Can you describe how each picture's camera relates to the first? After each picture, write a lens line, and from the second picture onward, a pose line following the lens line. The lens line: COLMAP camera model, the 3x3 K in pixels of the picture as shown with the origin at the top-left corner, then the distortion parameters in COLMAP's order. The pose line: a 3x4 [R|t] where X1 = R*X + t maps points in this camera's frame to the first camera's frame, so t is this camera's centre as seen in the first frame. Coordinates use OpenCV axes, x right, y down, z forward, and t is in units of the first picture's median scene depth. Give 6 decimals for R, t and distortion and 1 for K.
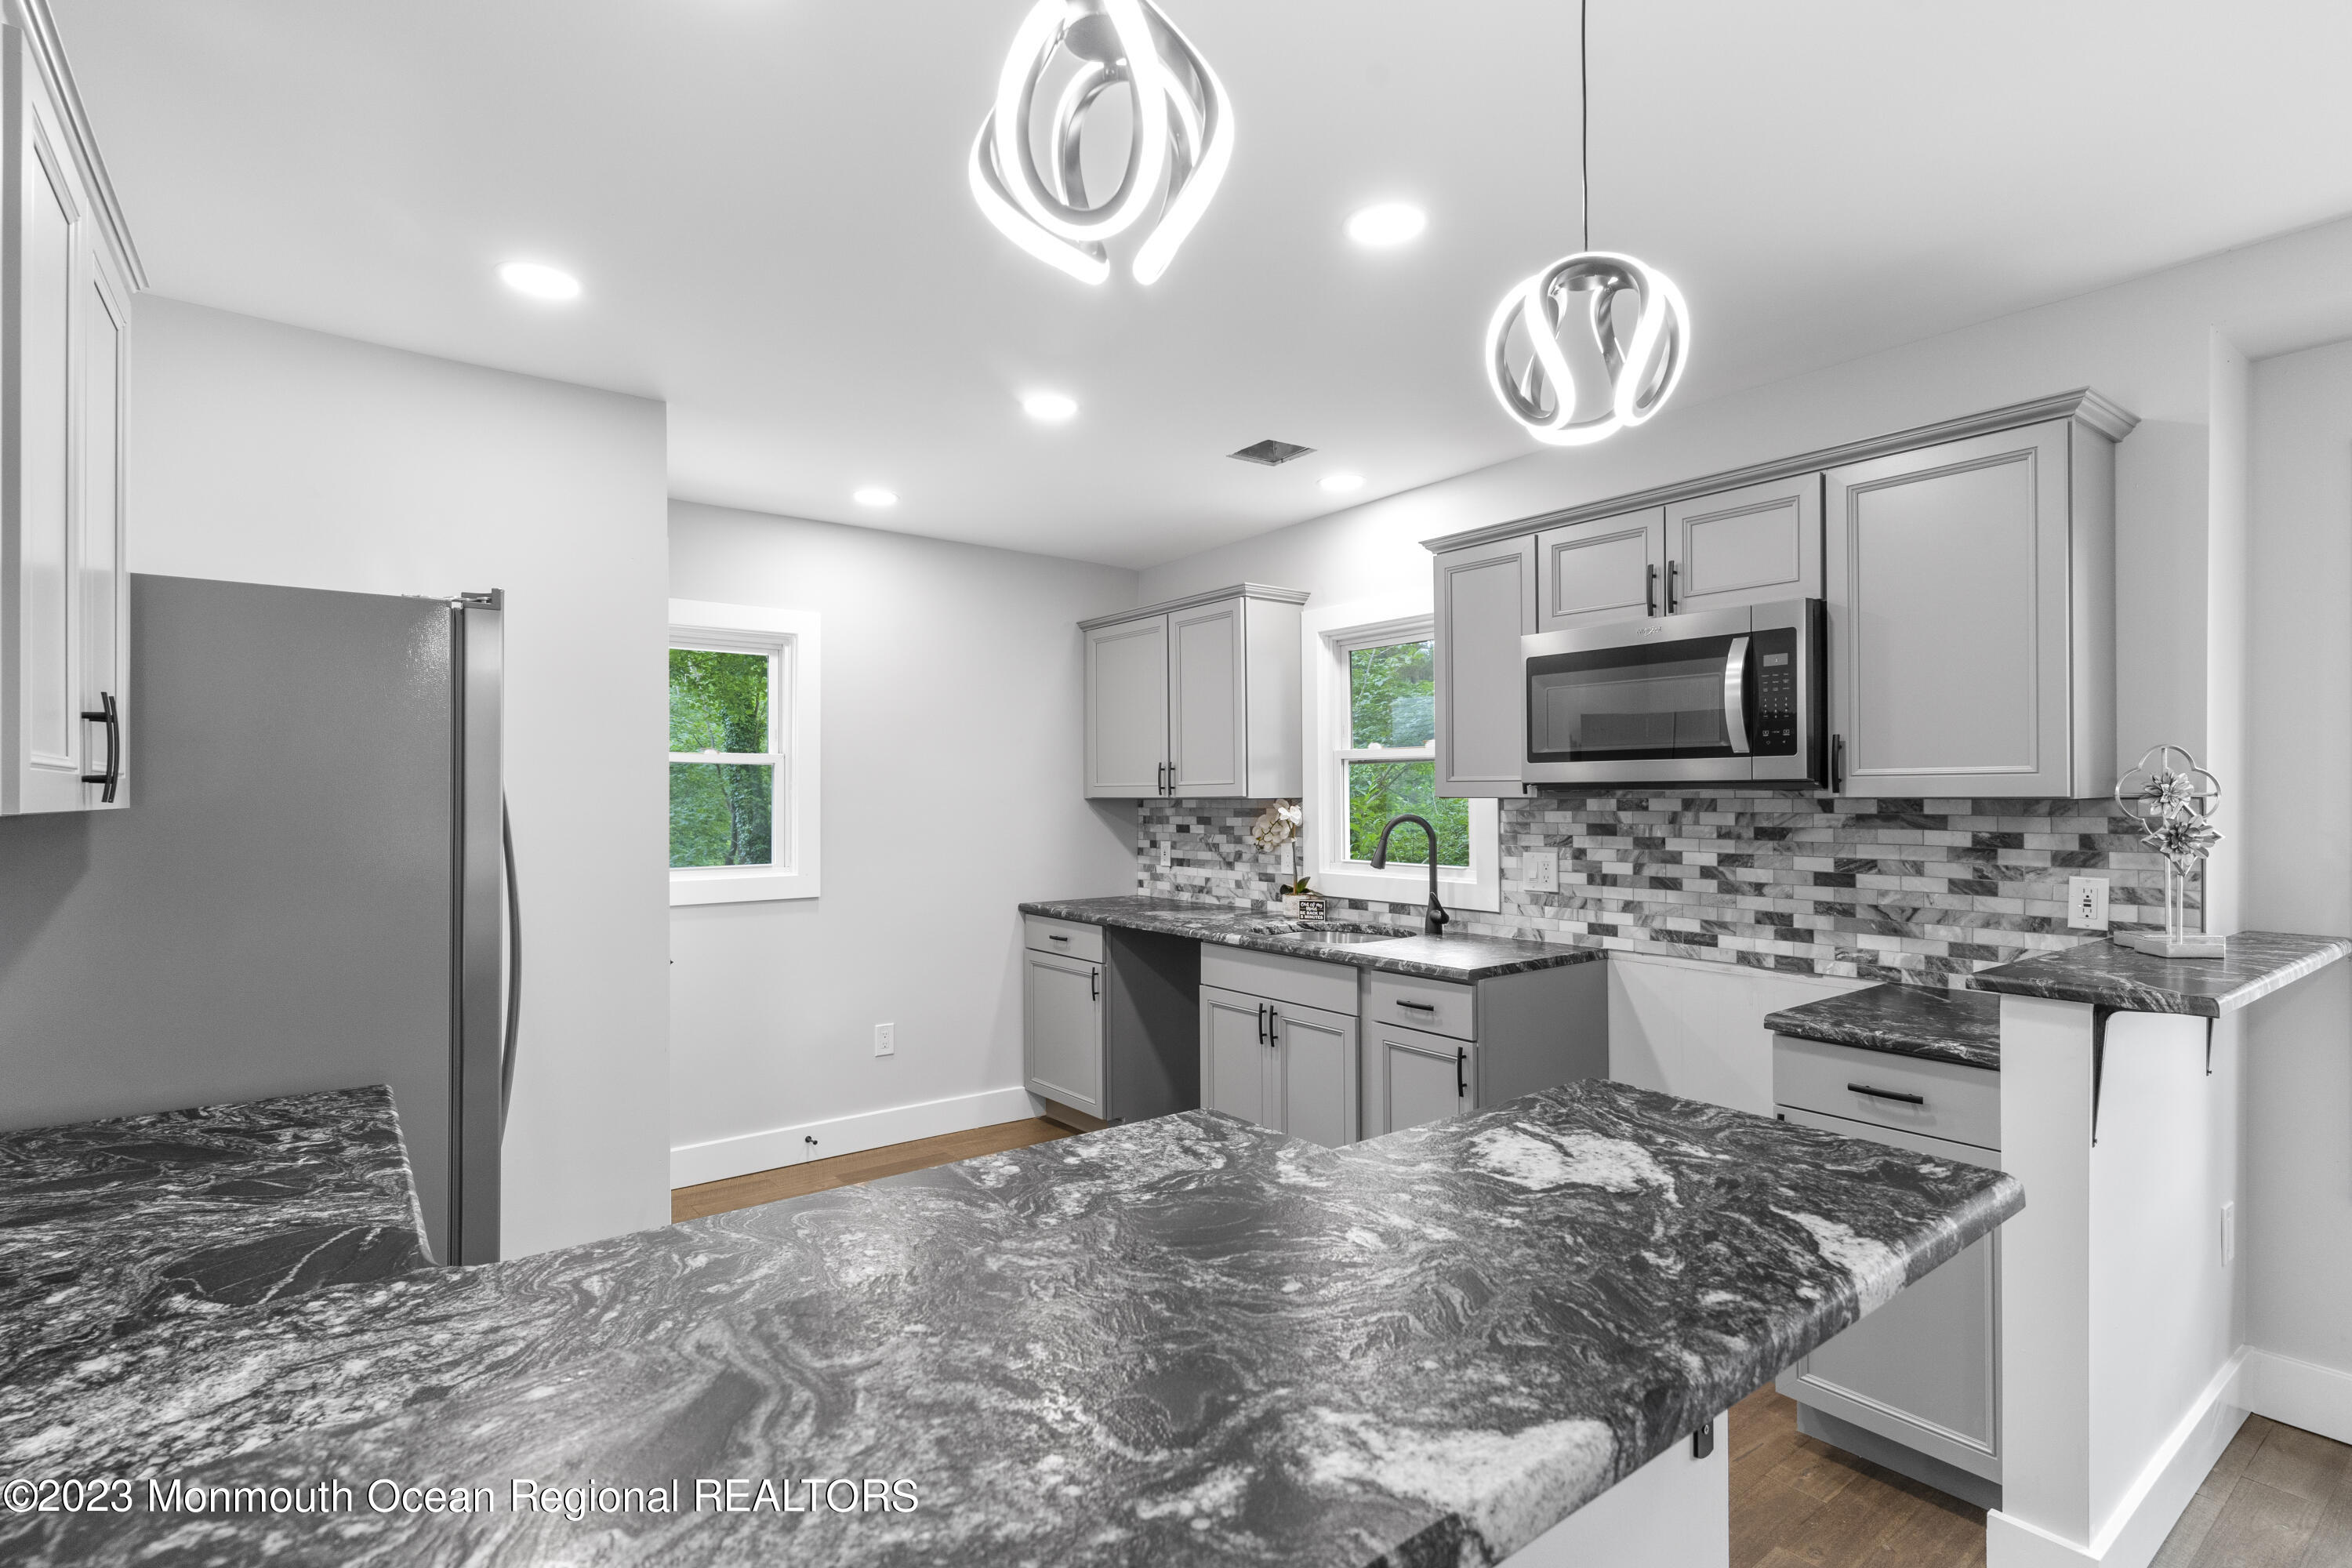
lens RADIAL K [[1138.7, 0, 1199.9], [0, 1138.7, 786.0], [0, 0, 1]] dist [0.000520, 0.000008]
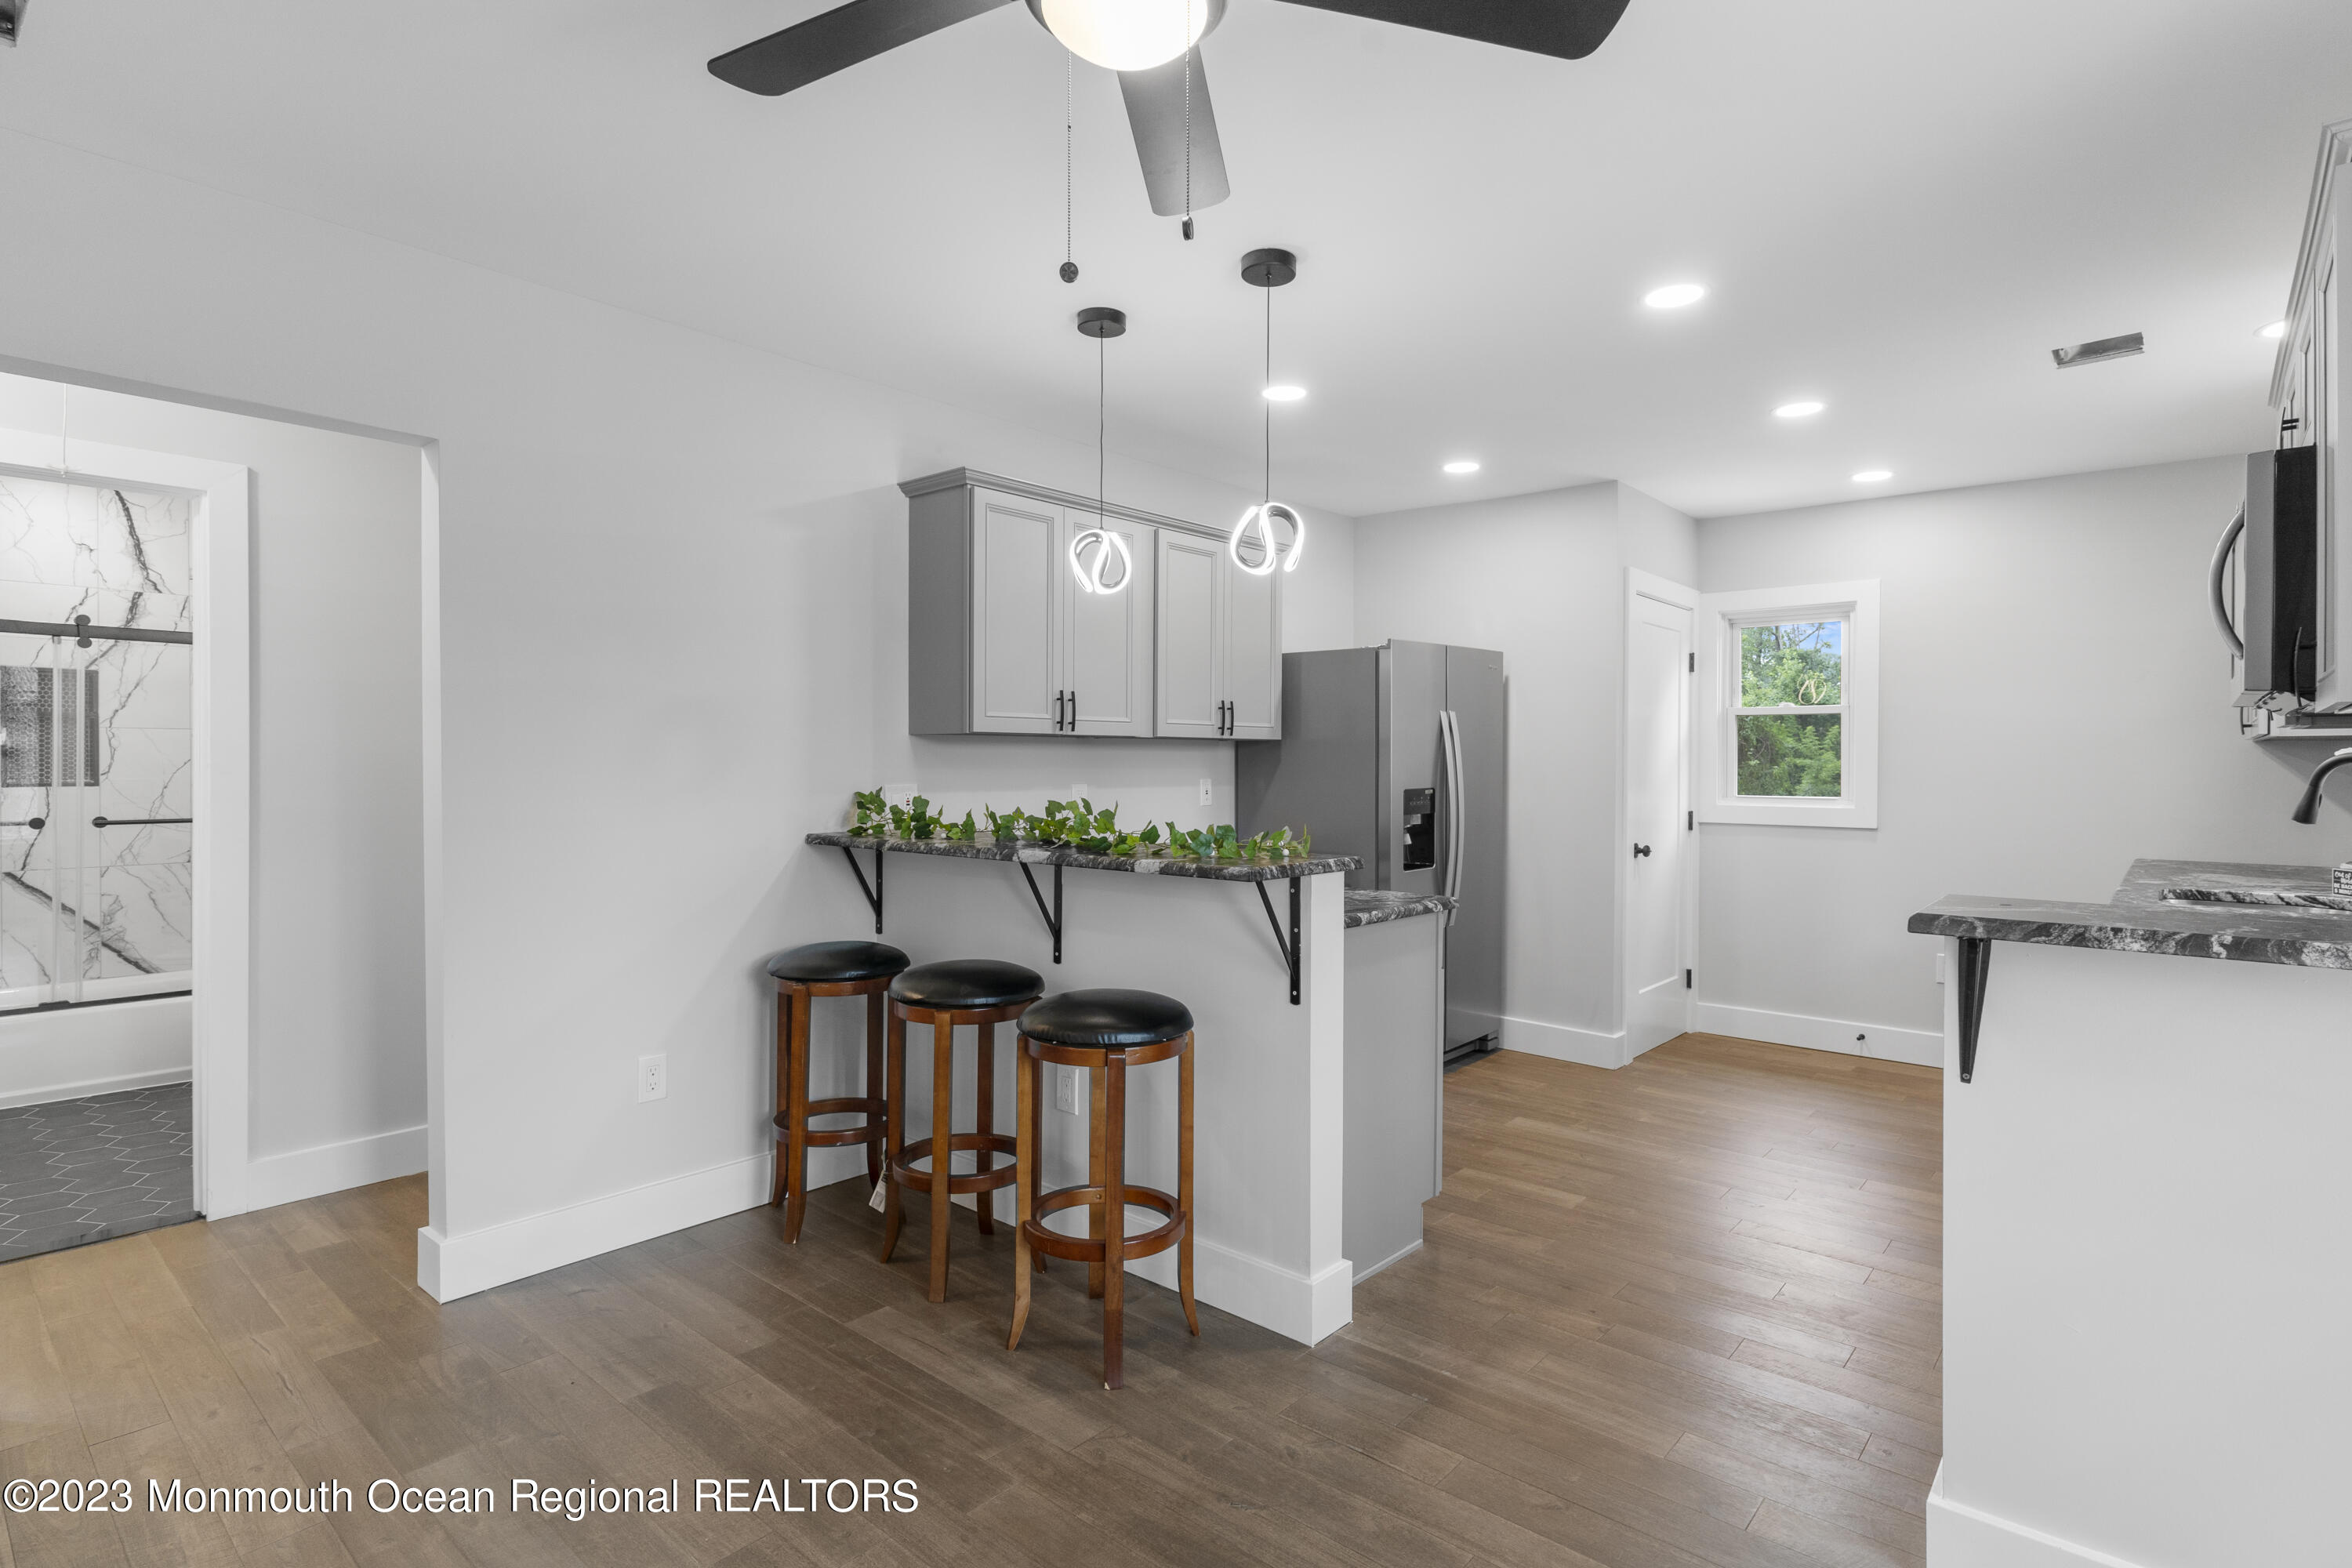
lens RADIAL K [[1161.4, 0, 1185.8], [0, 1161.4, 751.2], [0, 0, 1]] dist [-0.000998, -0.000147]
pose [[0.197624, 0.004793, -0.980266, 0.717769], [-0.000661, 0.999988, 0.004756, 0.015649], [0.980278, -0.000292, 0.197625, 0.100758]]
